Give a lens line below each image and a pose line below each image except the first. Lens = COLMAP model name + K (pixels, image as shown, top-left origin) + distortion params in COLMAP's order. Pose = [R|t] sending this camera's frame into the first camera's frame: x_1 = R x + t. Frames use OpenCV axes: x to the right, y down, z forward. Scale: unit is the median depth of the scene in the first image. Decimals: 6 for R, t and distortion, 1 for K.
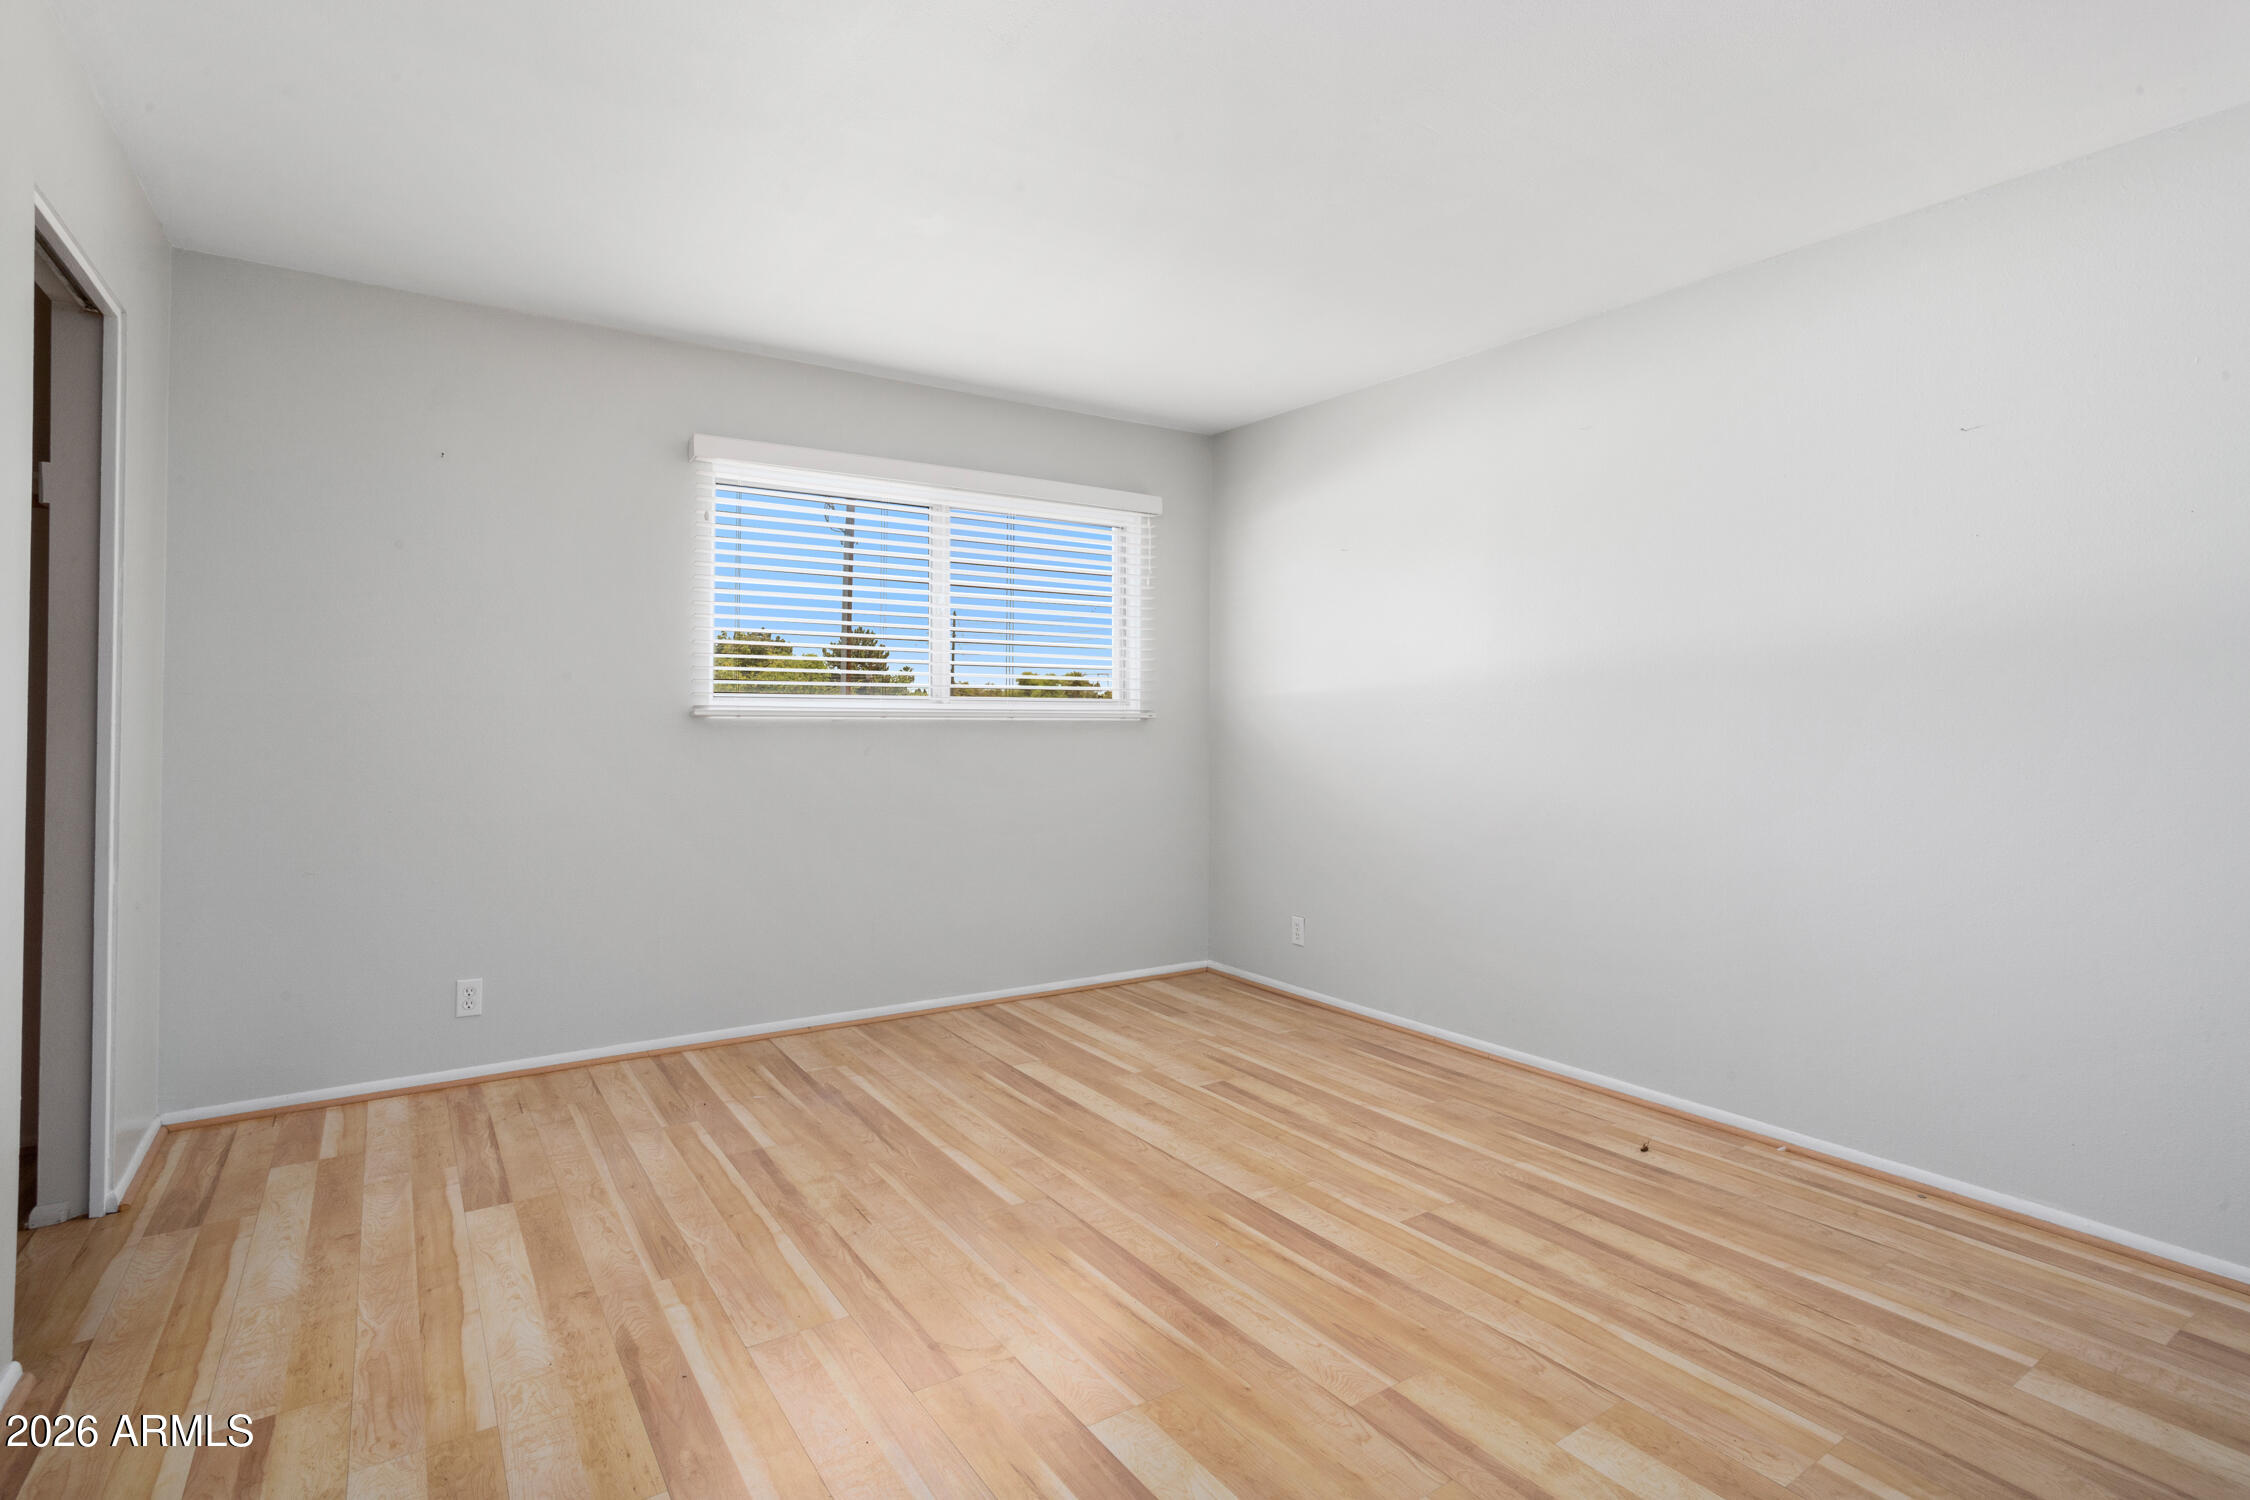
lens RADIAL K [[1091.3, 0, 1120.3], [0, 1091.3, 718.7], [0, 0, 1]] dist [-0.055900, 0.034072]
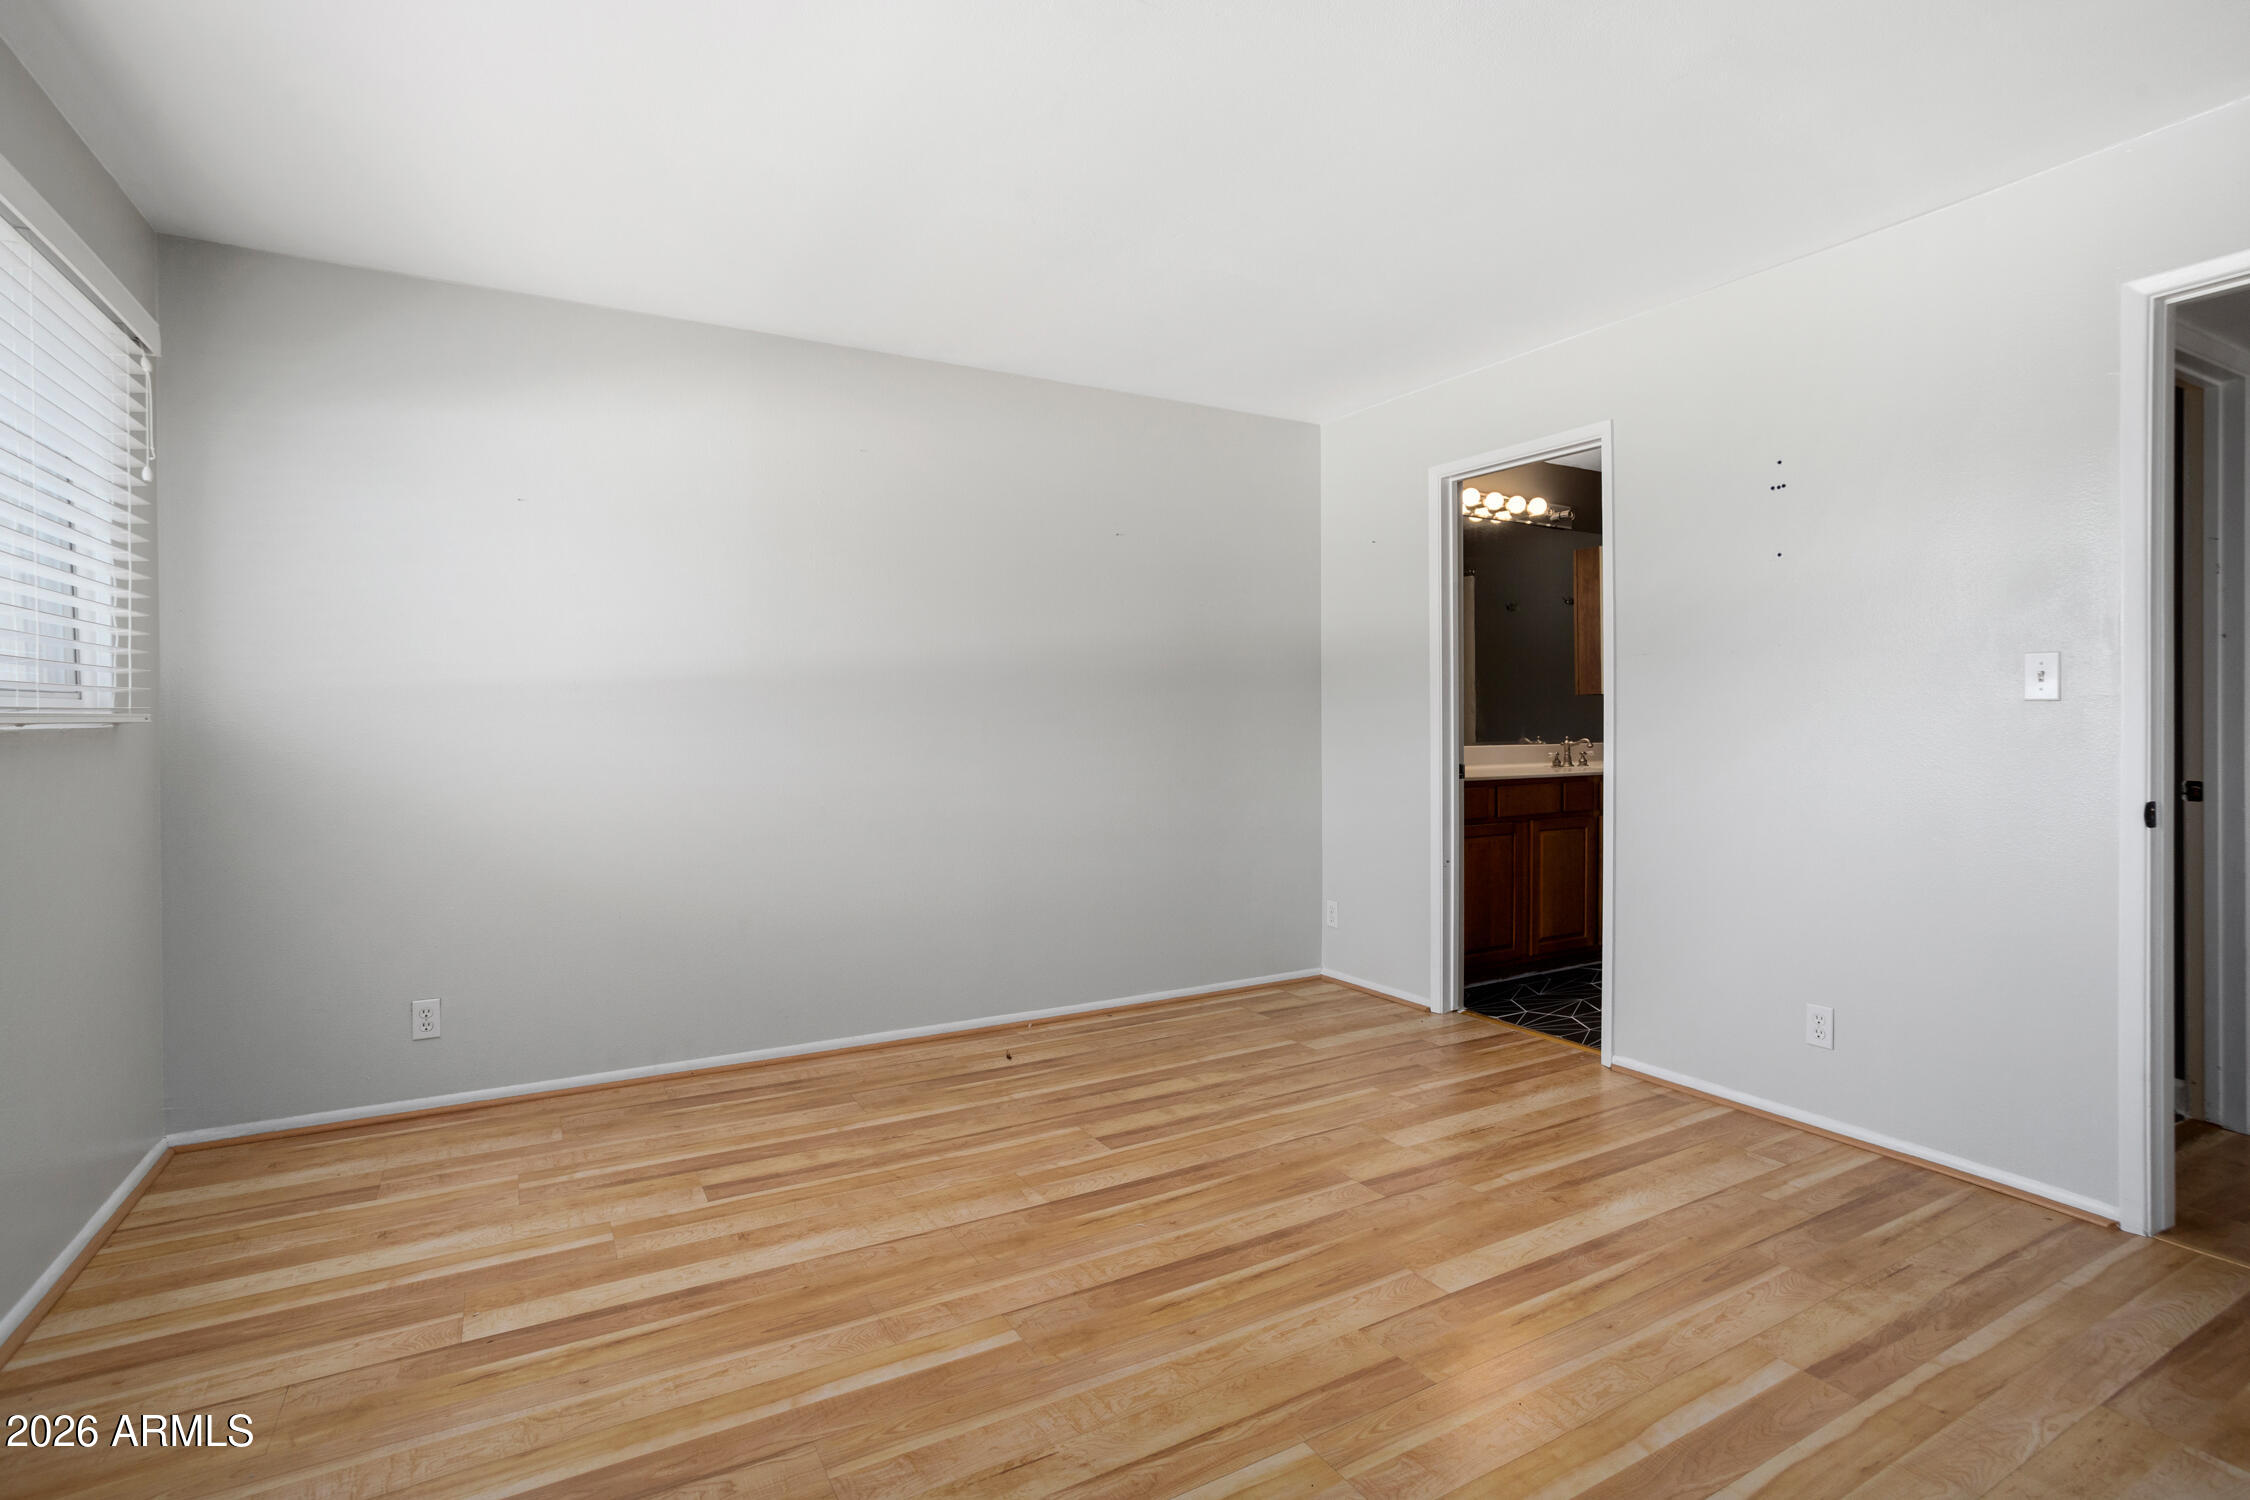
lens RADIAL K [[1091.3, 0, 1120.3], [0, 1091.3, 718.7], [0, 0, 1]] dist [-0.055900, 0.034072]
pose [[0.080695, -0.007975, 0.996707, -0.862509], [0.004570, 0.999960, 0.007631, -0.006898], [-0.996728, 0.003939, 0.080728, 0.855380]]
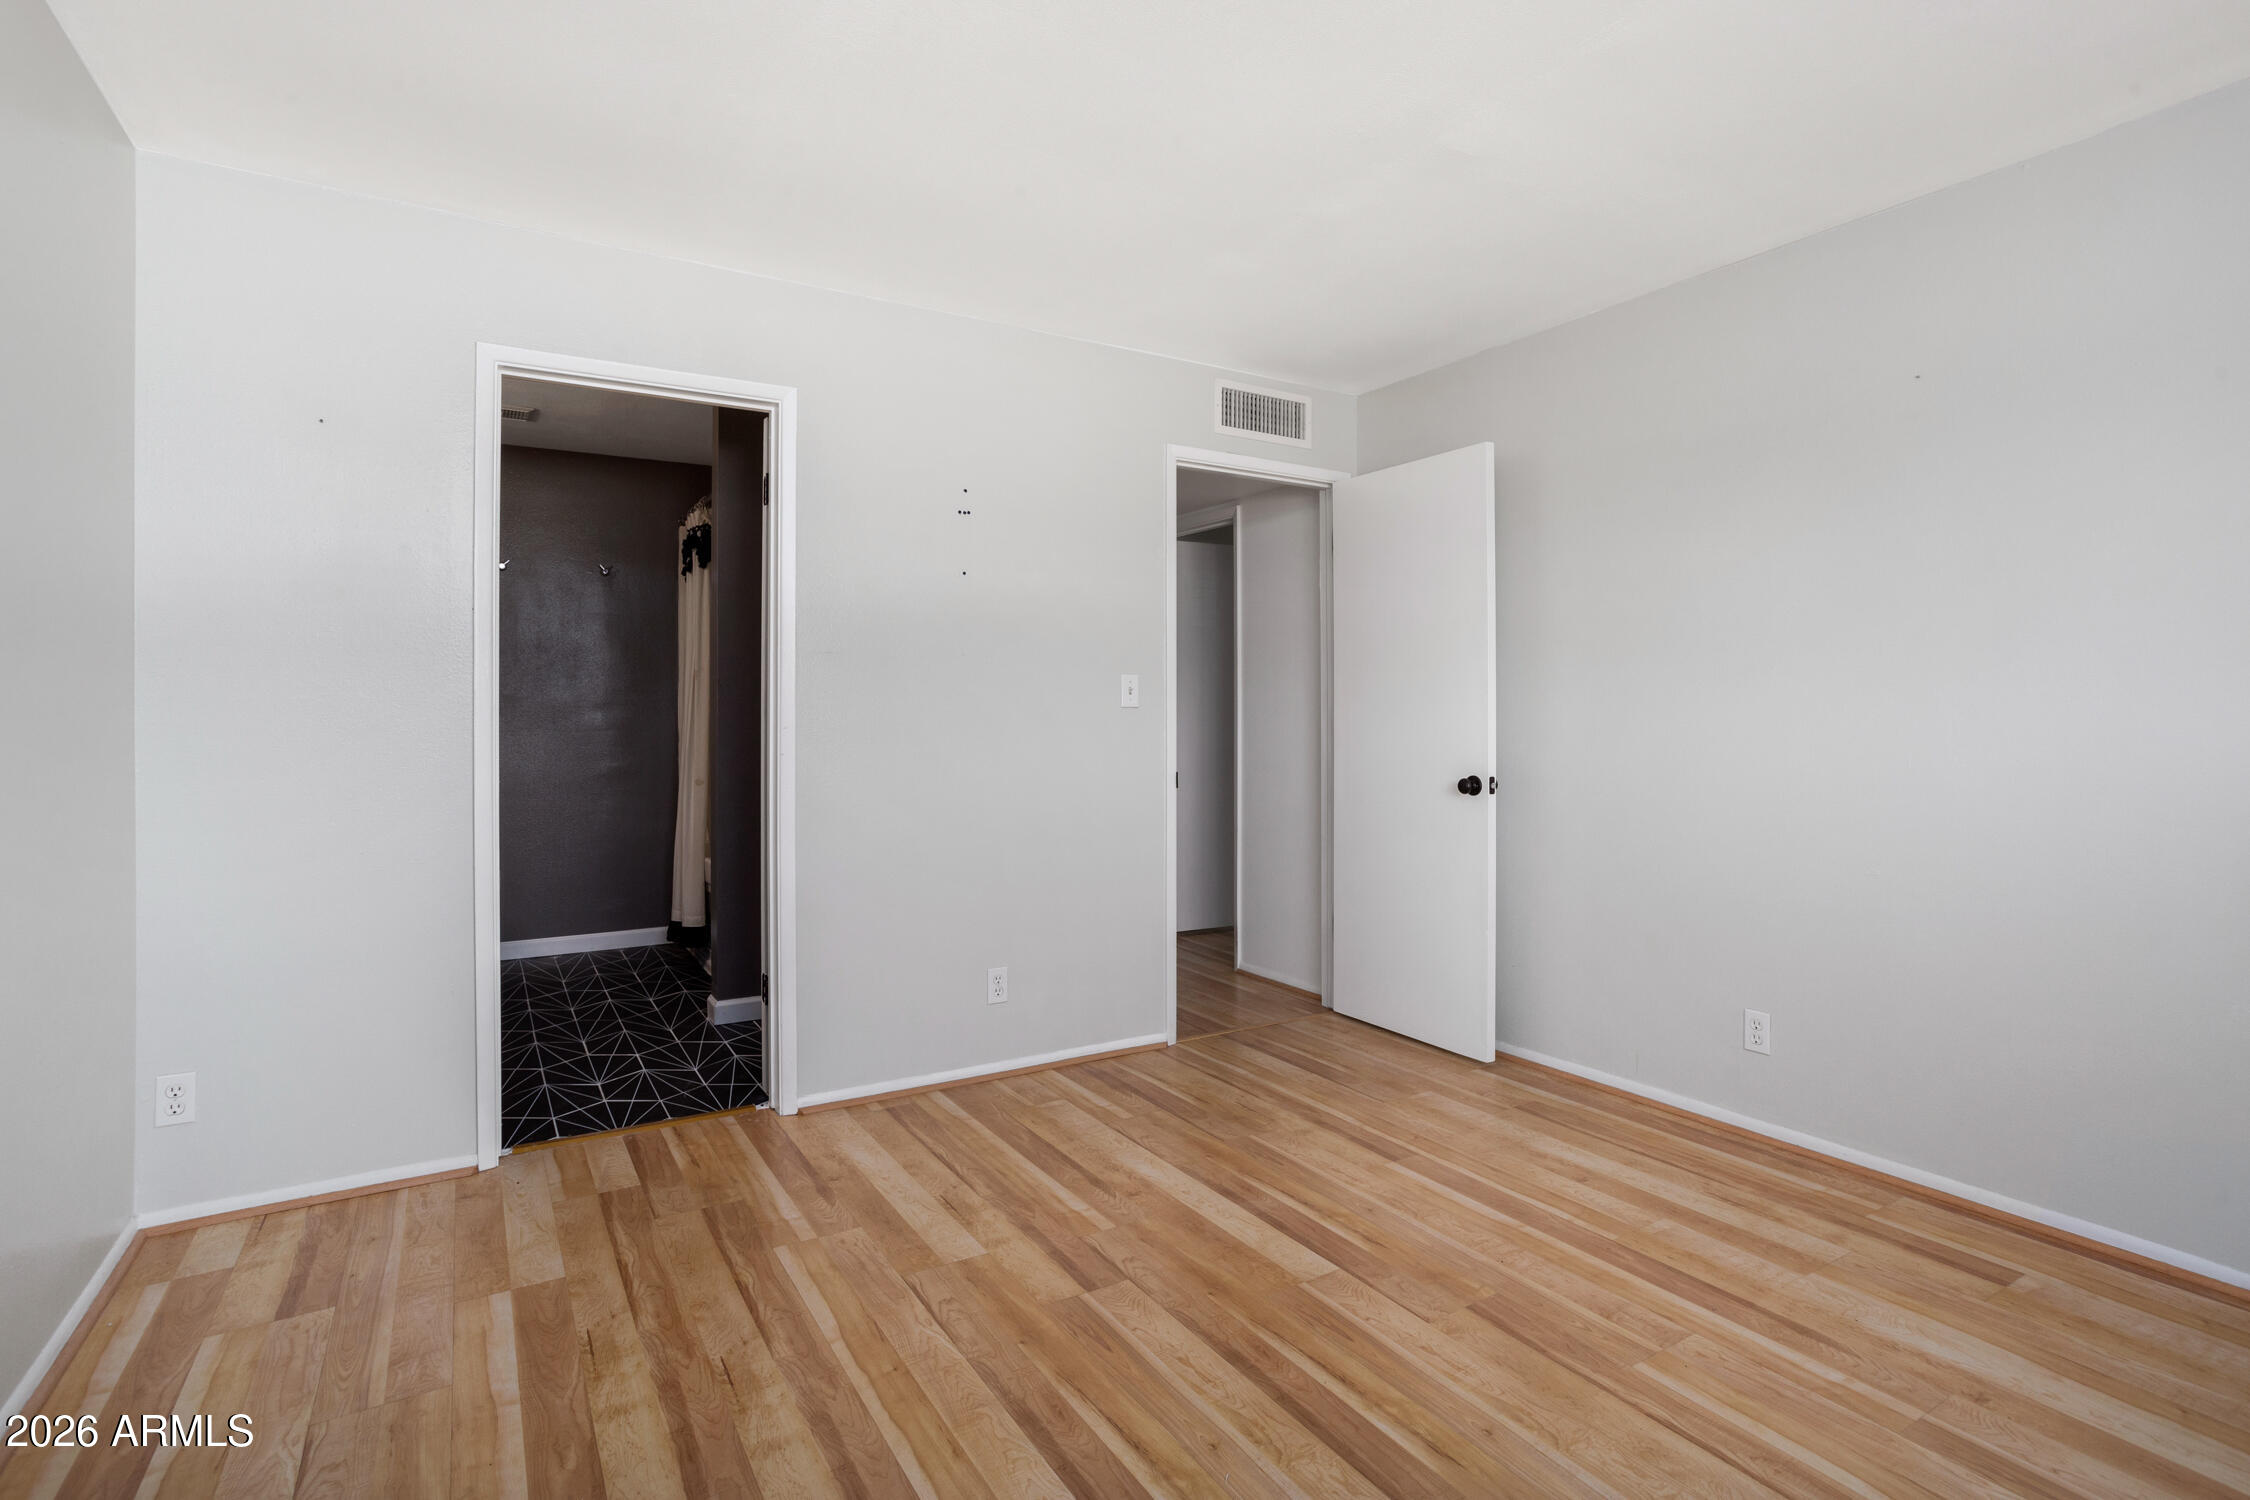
lens RADIAL K [[1091.3, 0, 1120.3], [0, 1091.3, 718.7], [0, 0, 1]] dist [-0.055900, 0.034072]
pose [[-0.998852, -0.003386, 0.047781, 0.116091], [-0.003271, 0.999992, 0.002488, -0.002317], [-0.047789, 0.002328, -0.998855, 1.545843]]
